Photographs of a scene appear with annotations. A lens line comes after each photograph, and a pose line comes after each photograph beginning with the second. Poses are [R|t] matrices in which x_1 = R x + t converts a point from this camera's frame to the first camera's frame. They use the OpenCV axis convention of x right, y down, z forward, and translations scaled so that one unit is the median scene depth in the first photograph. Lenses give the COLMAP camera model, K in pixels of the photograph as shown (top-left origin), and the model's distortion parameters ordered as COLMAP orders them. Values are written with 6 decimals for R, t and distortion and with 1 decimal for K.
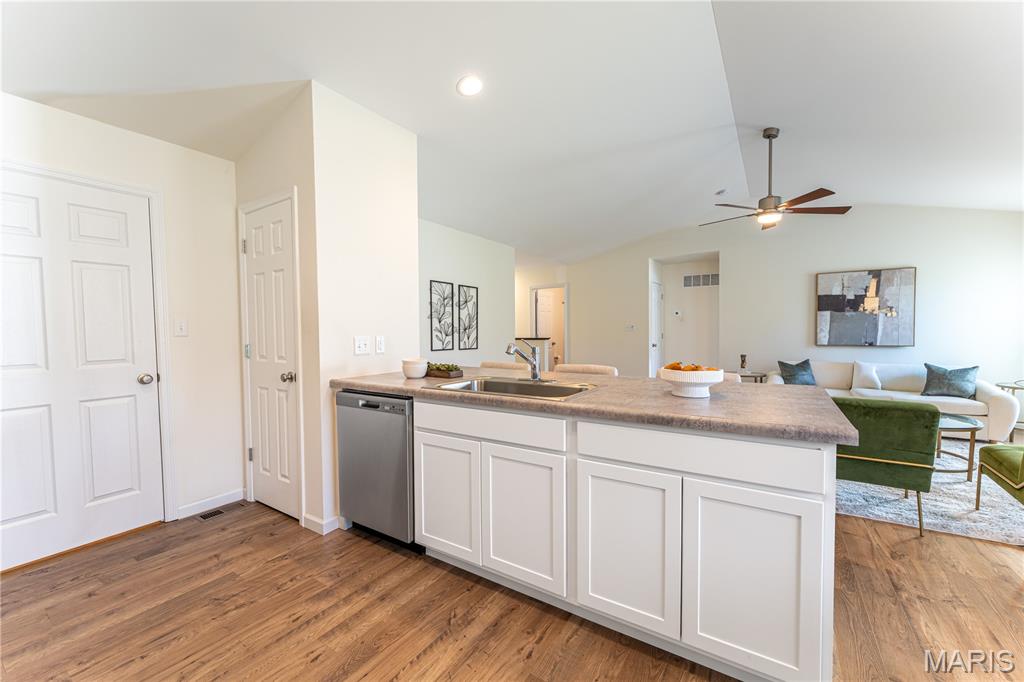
lens RADIAL K [[405.7, 0, 509.1], [0, 405.7, 341.8], [0, 0, 1]] dist [-0.000110, -0.000114]
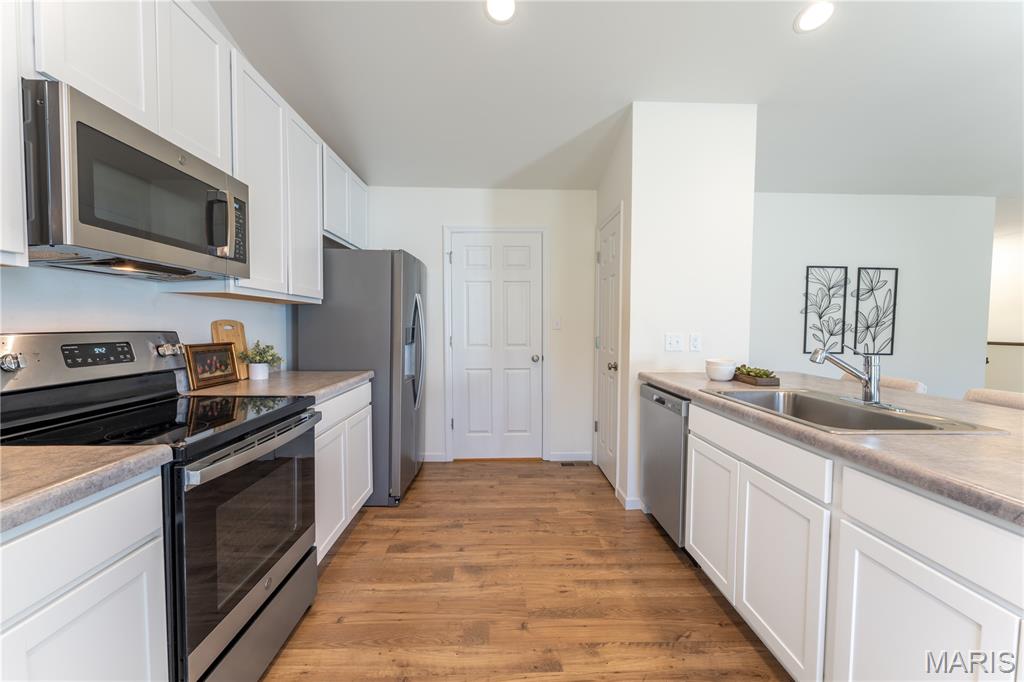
lens RADIAL K [[405.7, 0, 509.1], [0, 405.7, 341.8], [0, 0, 1]] dist [-0.000110, -0.000114]
pose [[0.578623, 0.045636, -0.814318, 0.241689], [-0.034058, 0.998914, 0.031780, -0.011219], [0.814884, 0.009345, 0.579549, 0.081028]]
